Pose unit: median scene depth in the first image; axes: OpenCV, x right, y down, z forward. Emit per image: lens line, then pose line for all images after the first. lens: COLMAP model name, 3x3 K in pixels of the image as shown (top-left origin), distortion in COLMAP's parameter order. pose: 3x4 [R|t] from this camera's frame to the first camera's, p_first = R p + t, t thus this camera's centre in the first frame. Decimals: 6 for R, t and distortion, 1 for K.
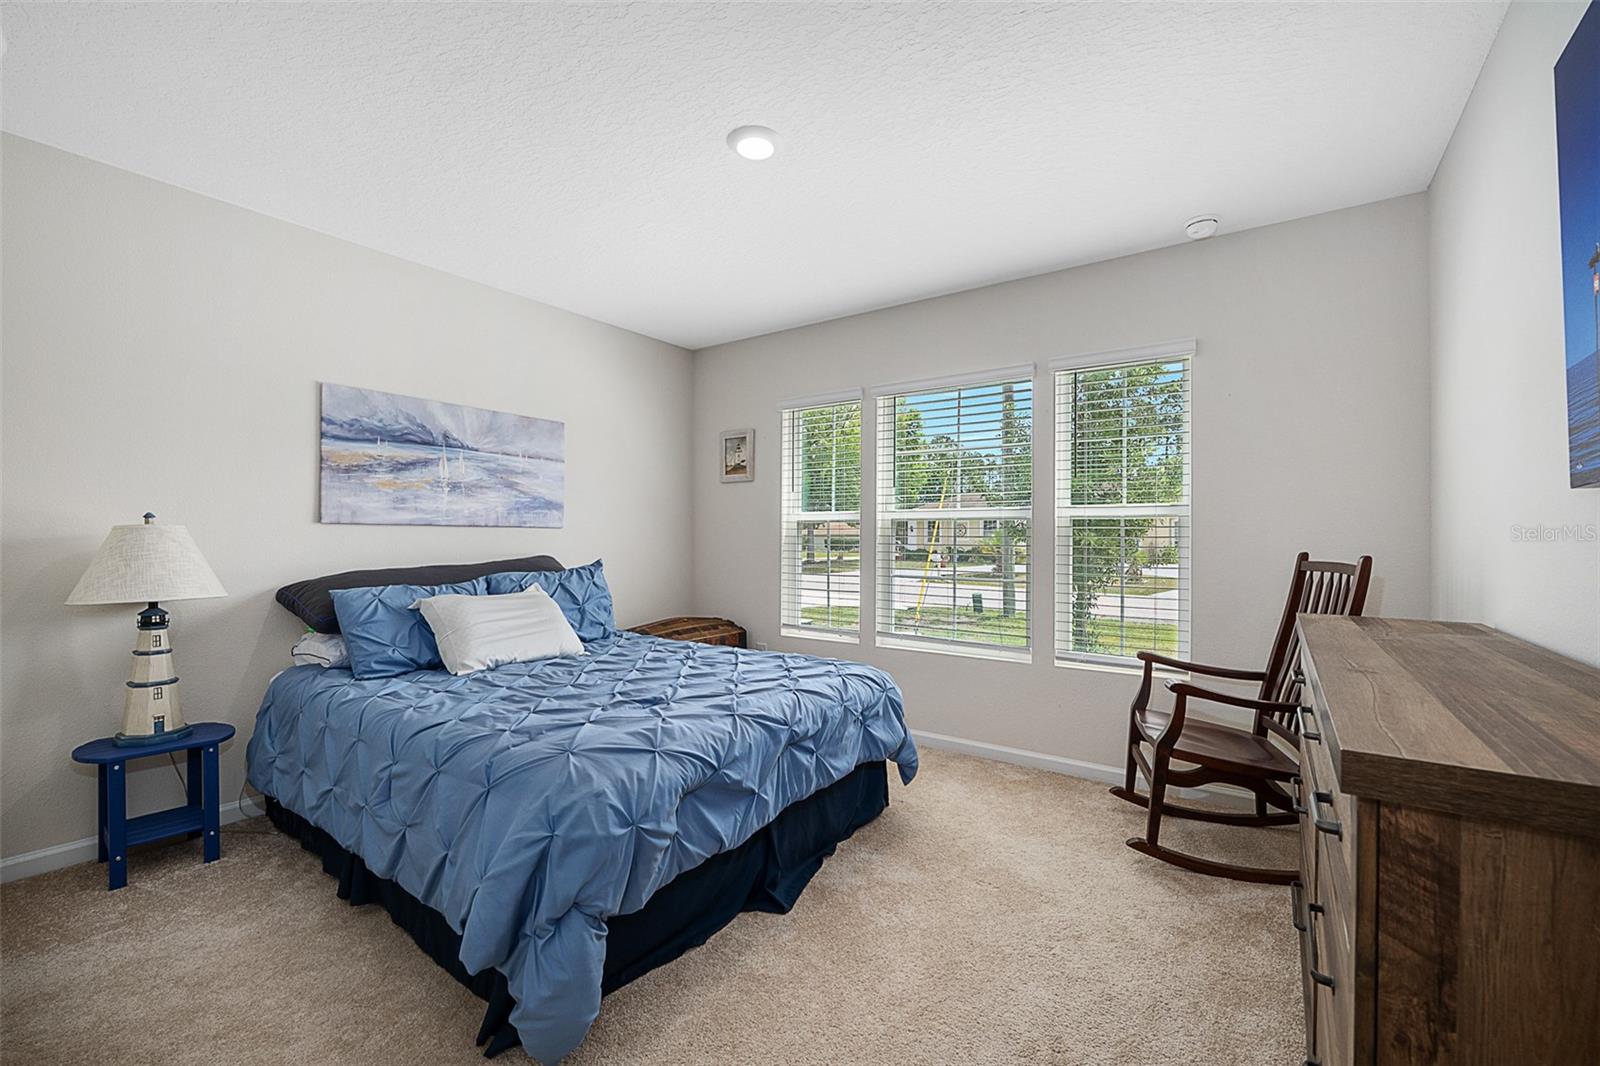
lens RADIAL K [[660.6, 0, 804.9], [0, 660.6, 541.2], [0, 0, 1]] dist [-0.001893, -0.000085]
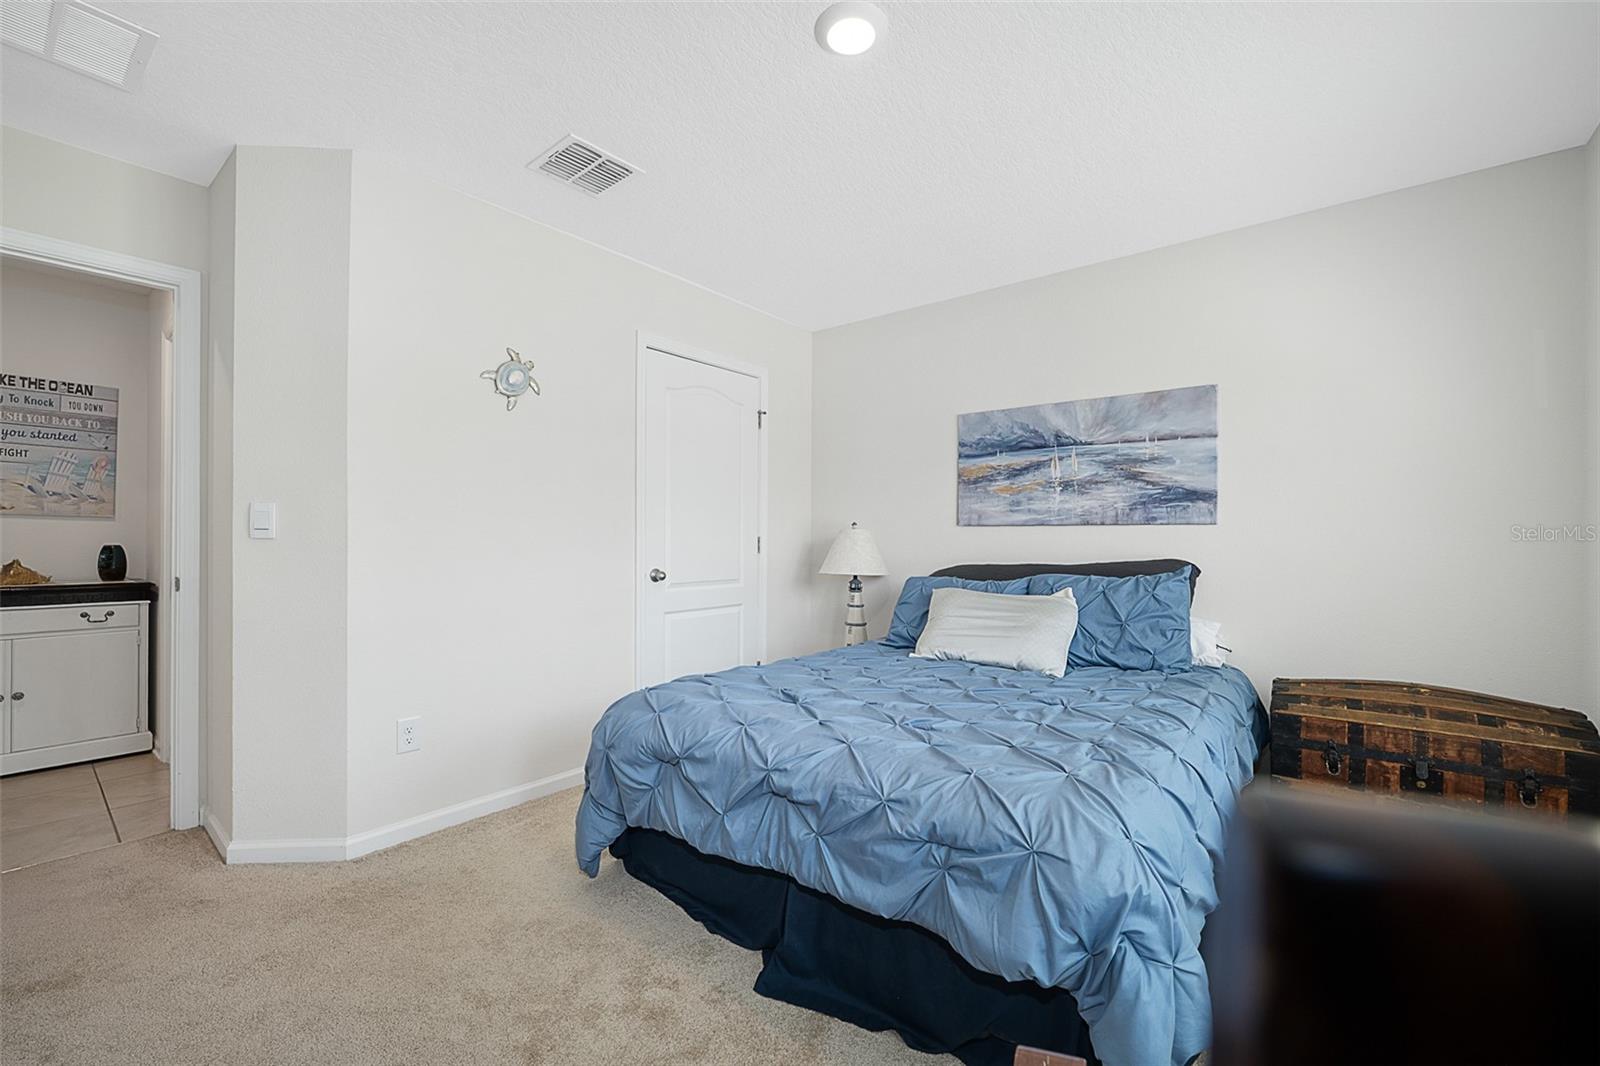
lens RADIAL K [[660.6, 0, 804.9], [0, 660.6, 541.2], [0, 0, 1]] dist [-0.001893, -0.000085]
pose [[-0.059487, 0.004433, -0.998219, 0.488628], [-0.006167, 0.999969, 0.004809, -0.001495], [0.998210, 0.006442, -0.059457, 0.683917]]
